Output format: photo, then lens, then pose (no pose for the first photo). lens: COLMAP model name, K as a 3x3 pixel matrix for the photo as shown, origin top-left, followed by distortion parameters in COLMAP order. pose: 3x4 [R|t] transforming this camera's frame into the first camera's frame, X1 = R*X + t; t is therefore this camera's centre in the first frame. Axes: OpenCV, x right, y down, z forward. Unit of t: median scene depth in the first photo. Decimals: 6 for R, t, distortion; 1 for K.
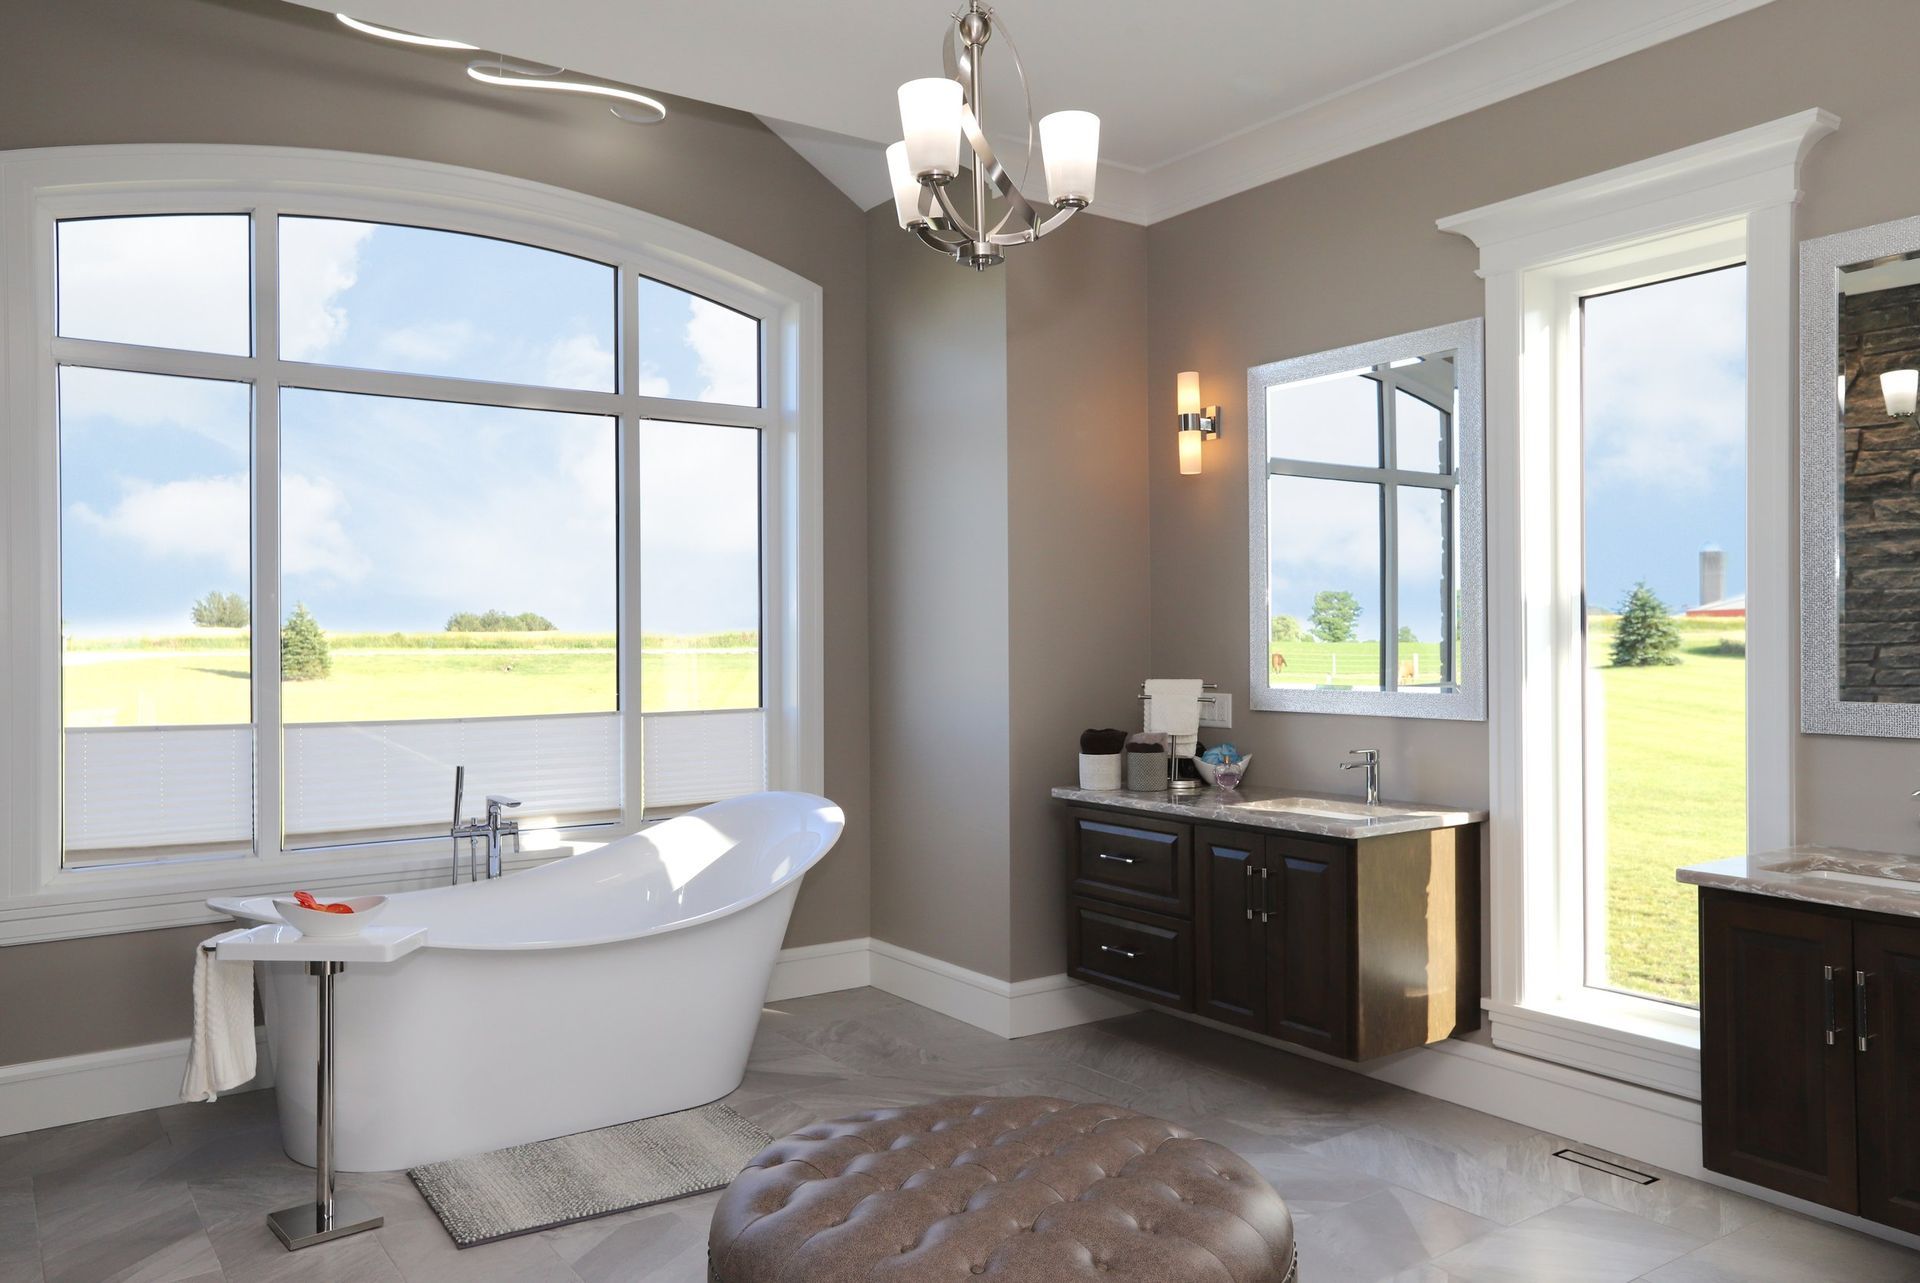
lens RADIAL K [[1431.3, 0, 943.9], [0, 1431.3, 652.6], [0, 0, 1]] dist [-0.008035, 0.002422]
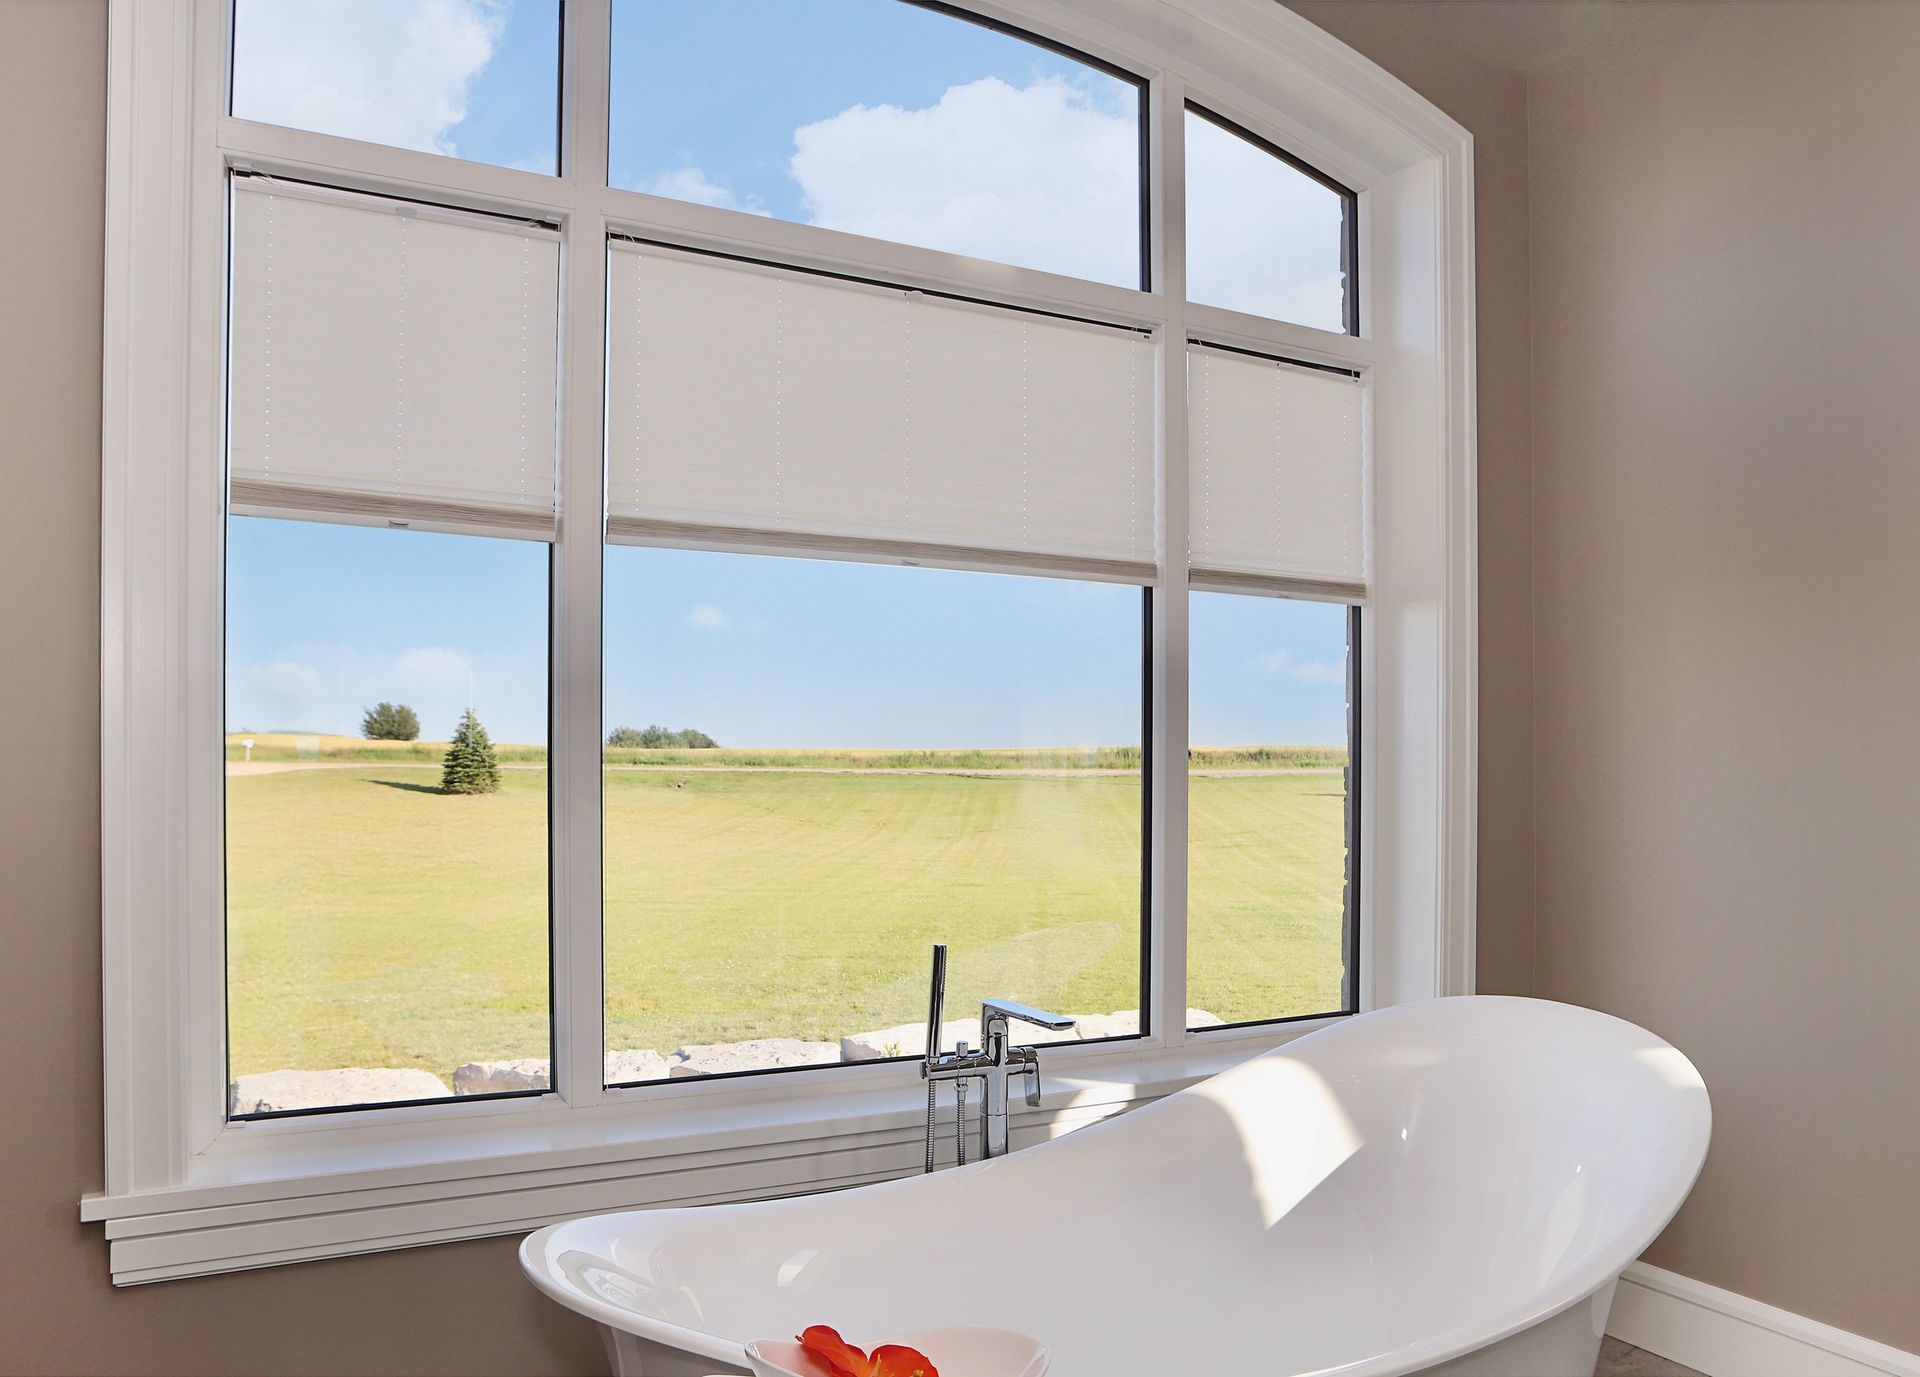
lens RADIAL K [[1462.7, 0, 966.1], [0, 1462.7, 785.6], [0, 0, 1]] dist [-0.062362, 0.000362]
pose [[0.996030, 0.018343, -0.087104, -0.269538], [-0.017883, 0.999822, 0.006053, 0.016231], [0.087200, -0.004471, 0.996181, 0.442428]]
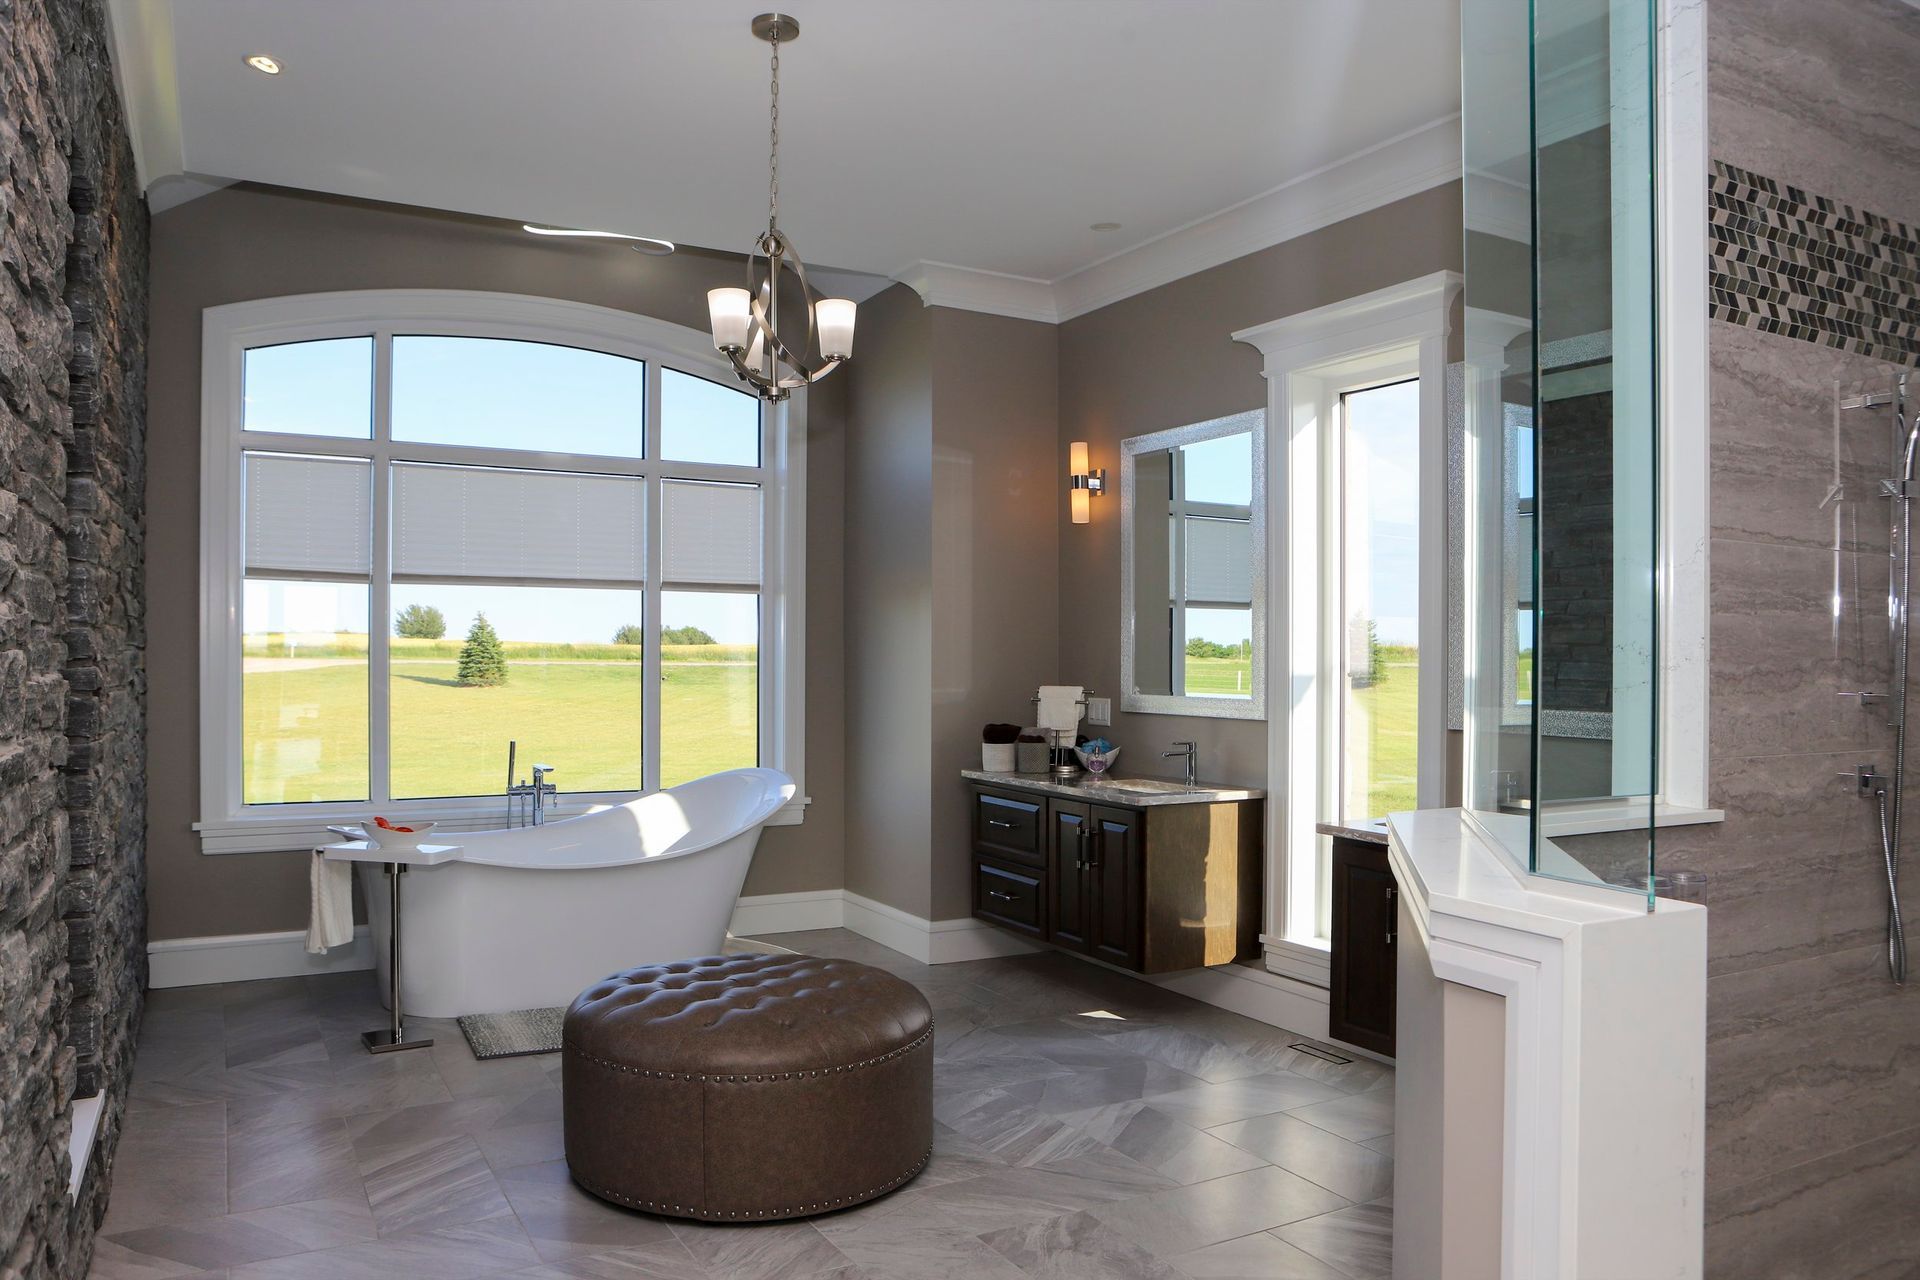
lens RADIAL K [[1395.4, 0, 963.5], [0, 1395.4, 703.8], [0, 0, 1]] dist [-0.108841, -0.001617]
pose [[0.995419, 0.017662, -0.093963, 0.194104], [-0.015388, 0.999572, 0.024874, 0.005038], [0.094362, -0.023314, 0.995265, -0.236113]]
